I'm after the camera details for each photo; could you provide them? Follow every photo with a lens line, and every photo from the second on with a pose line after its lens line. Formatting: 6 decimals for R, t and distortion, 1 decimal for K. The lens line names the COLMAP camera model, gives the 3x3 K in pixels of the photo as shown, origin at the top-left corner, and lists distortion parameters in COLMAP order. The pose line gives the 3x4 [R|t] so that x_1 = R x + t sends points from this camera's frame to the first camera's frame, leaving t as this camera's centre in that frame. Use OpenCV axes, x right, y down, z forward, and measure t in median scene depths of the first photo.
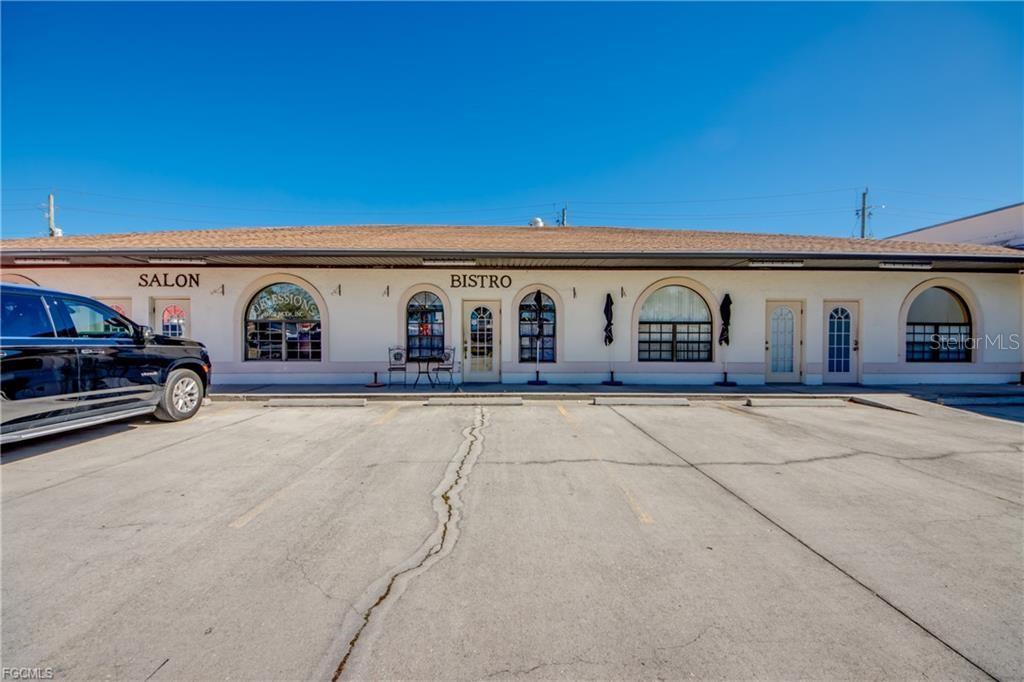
lens RADIAL K [[385.4, 0, 505.3], [0, 385.4, 342.4], [0, 0, 1]] dist [0.032599, -0.018878]
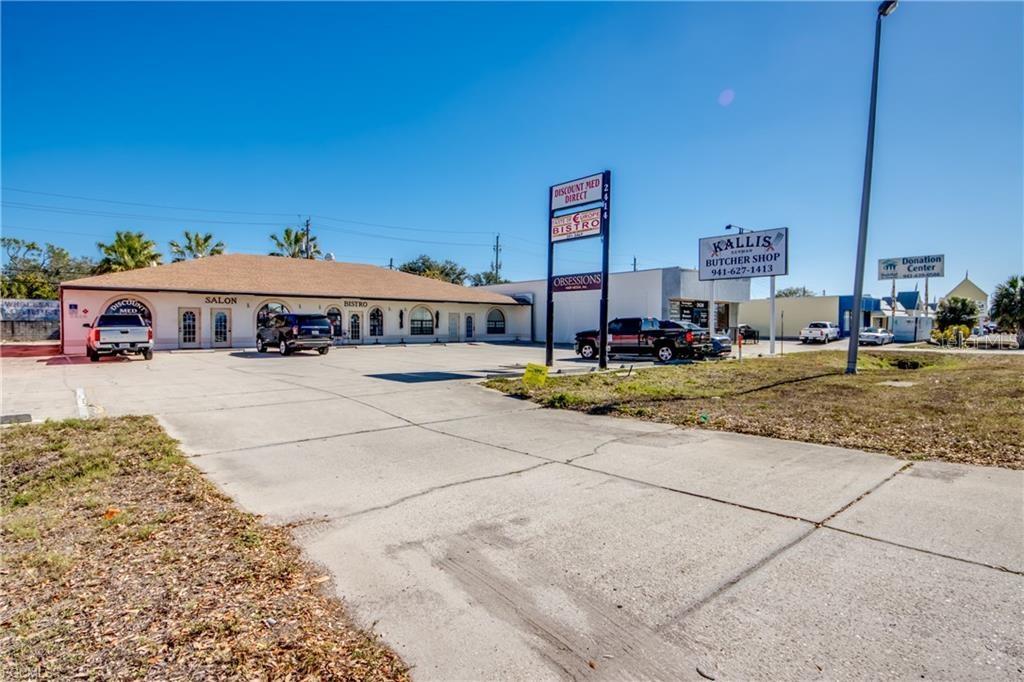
lens RADIAL K [[531.4, 0, 509.3], [0, 531.4, 325.6], [0, 0, 1]] dist [-0.000258, -0.001786]
pose [[0.760099, -0.002117, 0.649804, -1.568923], [0.013076, 0.999842, -0.012039, 0.038939], [-0.649676, 0.017647, 0.760006, -2.312679]]
